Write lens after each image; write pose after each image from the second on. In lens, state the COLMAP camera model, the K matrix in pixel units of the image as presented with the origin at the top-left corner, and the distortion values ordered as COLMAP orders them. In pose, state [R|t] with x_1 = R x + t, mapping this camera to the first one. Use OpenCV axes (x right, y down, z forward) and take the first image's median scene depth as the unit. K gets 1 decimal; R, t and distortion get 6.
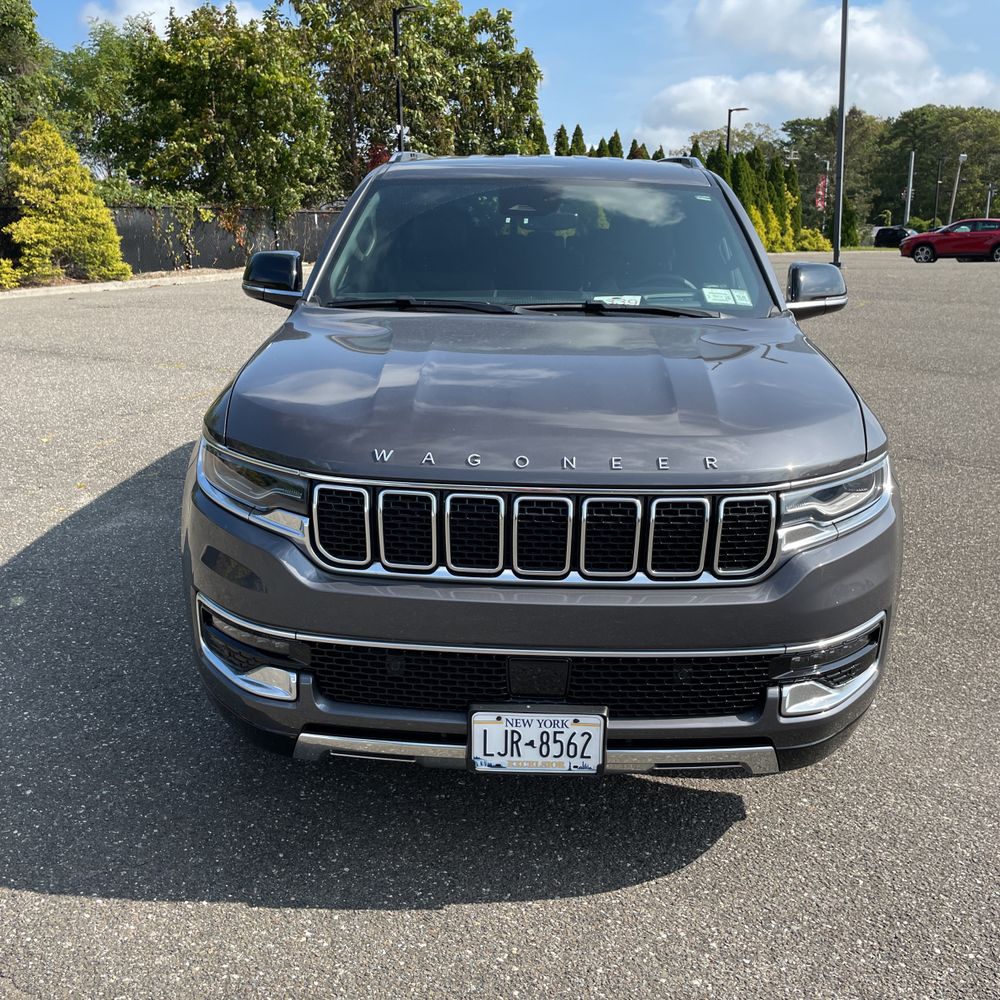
lens RADIAL K [[1028.0, 0, 500.0], [0, 1028.0, 500.0], [0, 0, 1]] dist [0.096203, -0.135564]
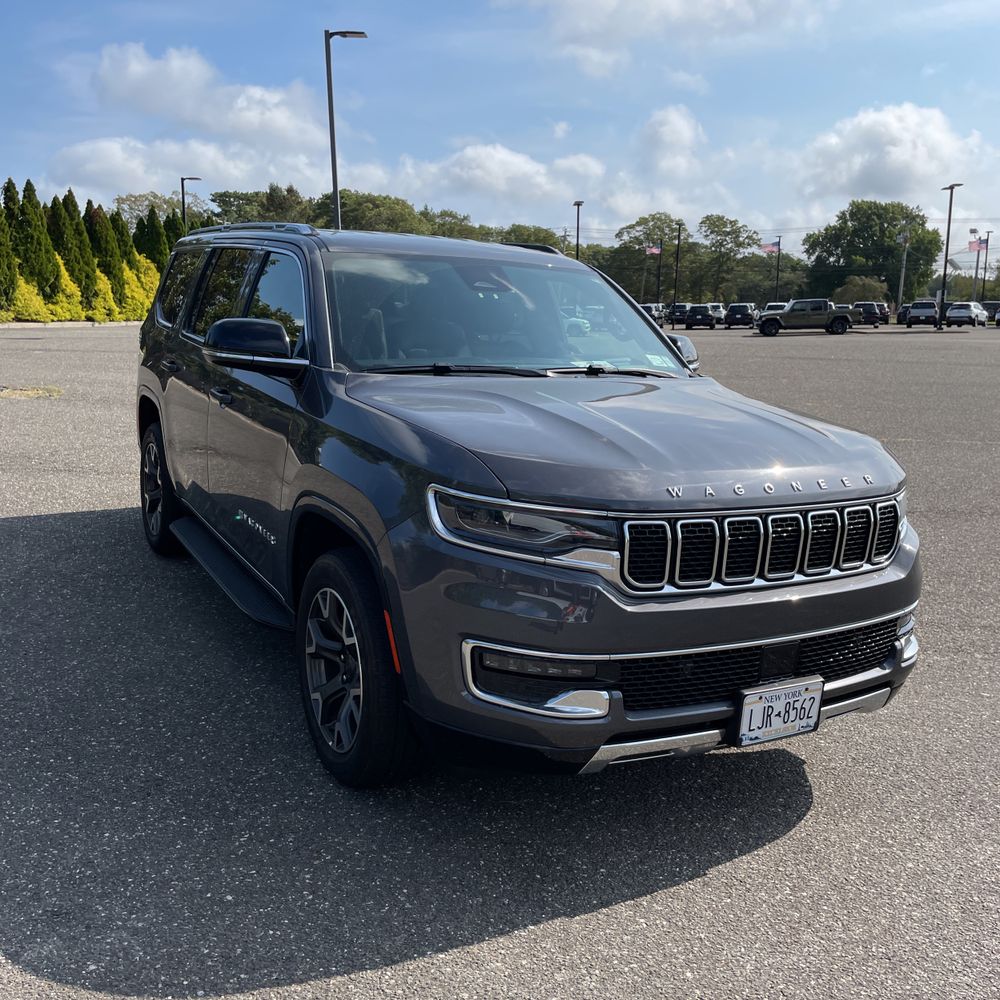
lens RADIAL K [[1034.1, 0, 500.0], [0, 1034.1, 500.0], [0, 0, 1]] dist [0.175043, -0.361428]
pose [[0.852547, -0.075945, 0.517103, -0.502543], [0.108424, 0.993562, -0.032836, -0.009177], [-0.511280, 0.084061, 0.855293, 0.036760]]
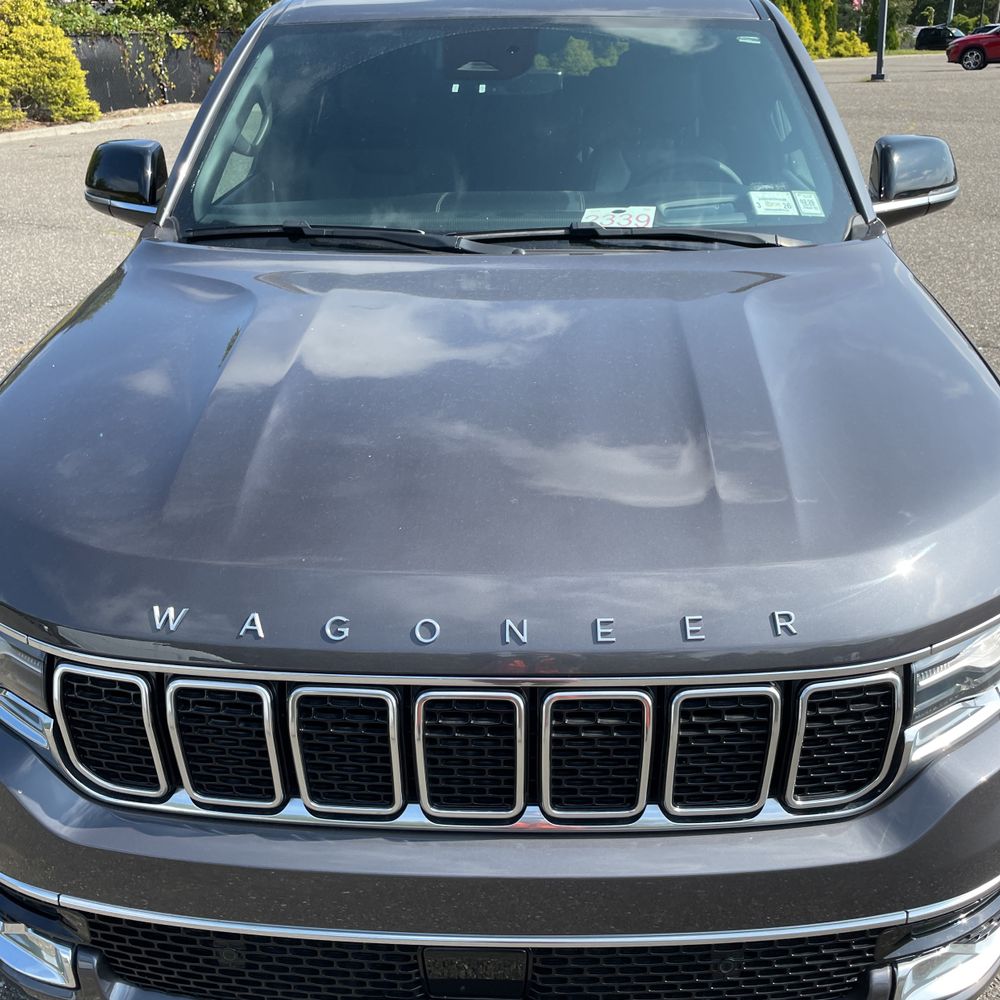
lens RADIAL K [[1028.0, 0, 500.0], [0, 1028.0, 500.0], [0, 0, 1]] dist [0.096203, -0.135564]
pose [[0.999462, -0.025105, -0.021110, 0.038759], [0.028146, 0.986887, 0.158943, -0.100845], [0.016843, -0.159452, 0.987062, 0.262228]]
